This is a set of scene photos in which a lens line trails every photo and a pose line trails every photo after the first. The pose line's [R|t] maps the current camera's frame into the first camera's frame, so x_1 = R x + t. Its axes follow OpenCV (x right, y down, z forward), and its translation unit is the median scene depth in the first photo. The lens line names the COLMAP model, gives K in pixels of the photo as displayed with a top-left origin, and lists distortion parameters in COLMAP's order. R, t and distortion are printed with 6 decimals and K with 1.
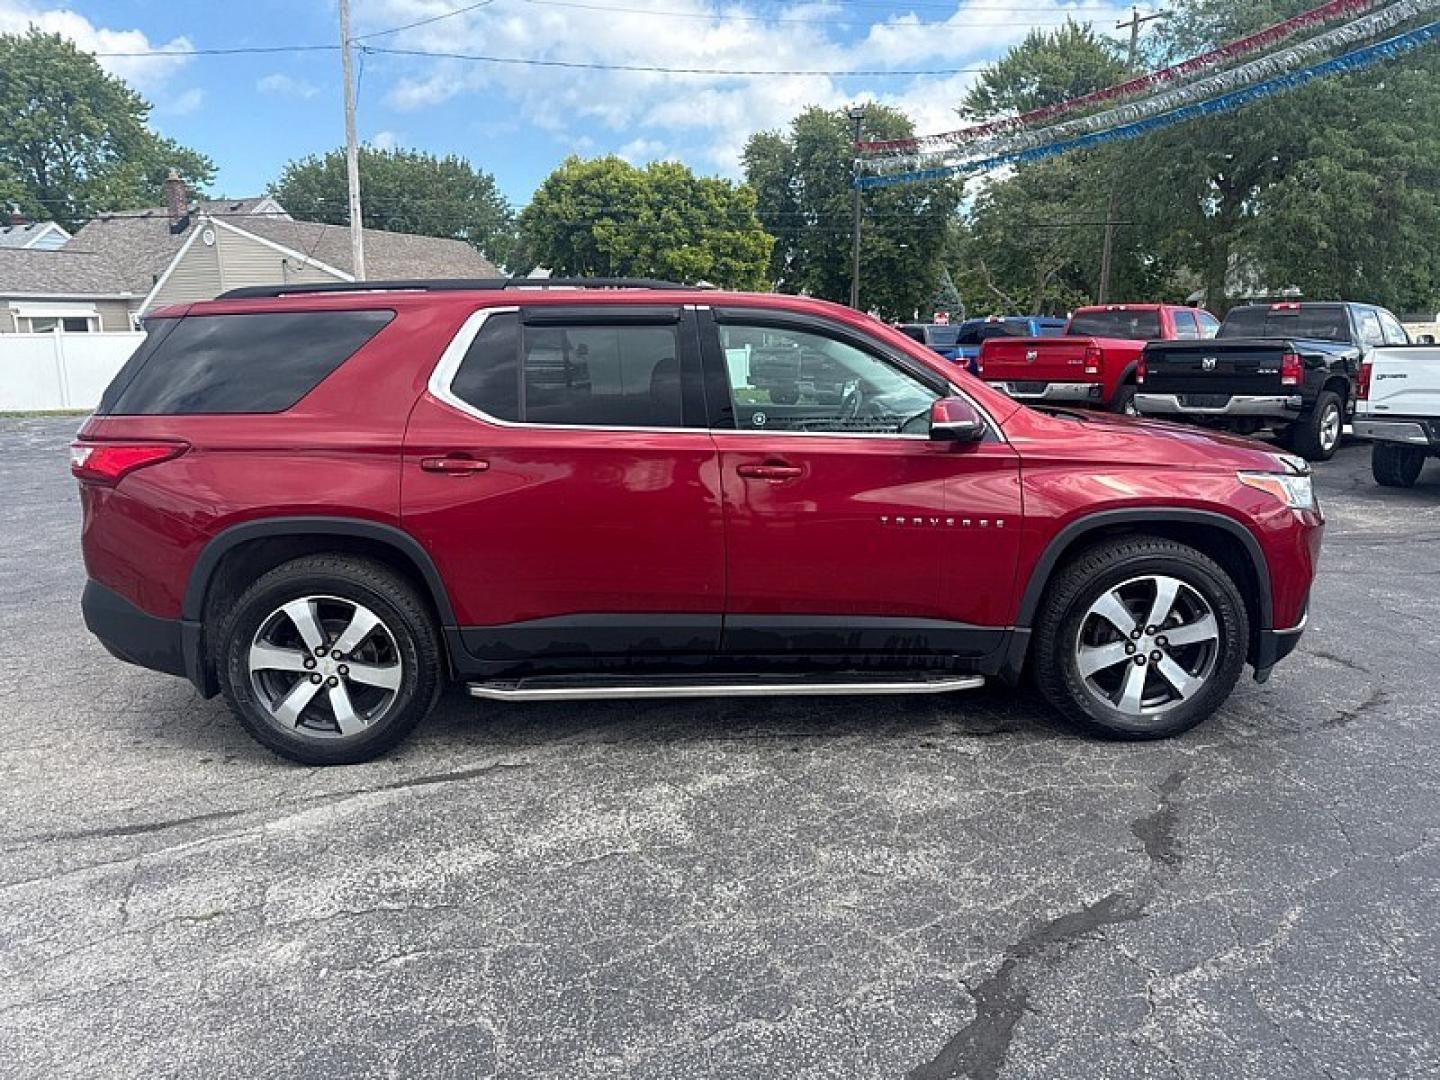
lens RADIAL K [[1023.3, 0, 726.3], [0, 1023.3, 533.1], [0, 0, 1]] dist [0.005070, -0.005262]
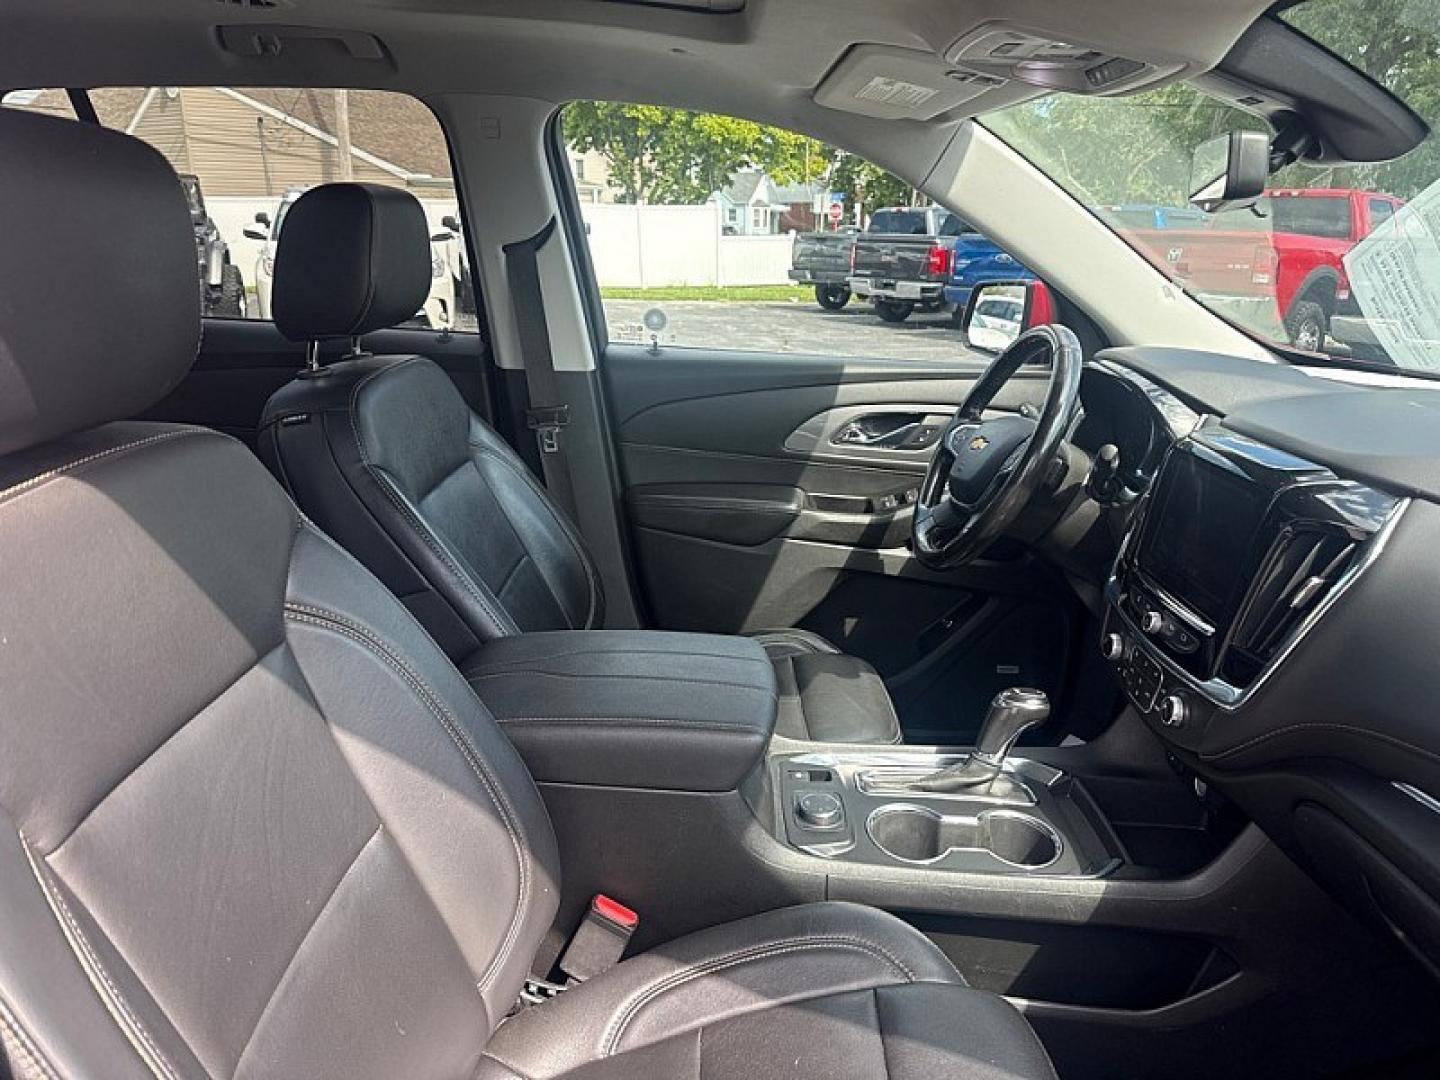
lens RADIAL K [[1023.3, 0, 726.3], [0, 1023.3, 533.1], [0, 0, 1]] dist [0.005070, -0.005262]
pose [[0.998491, 0.039252, -0.038416, 0.005777], [-0.035269, 0.994425, 0.099370, -0.019503], [0.042103, -0.097865, 0.994309, 0.126141]]
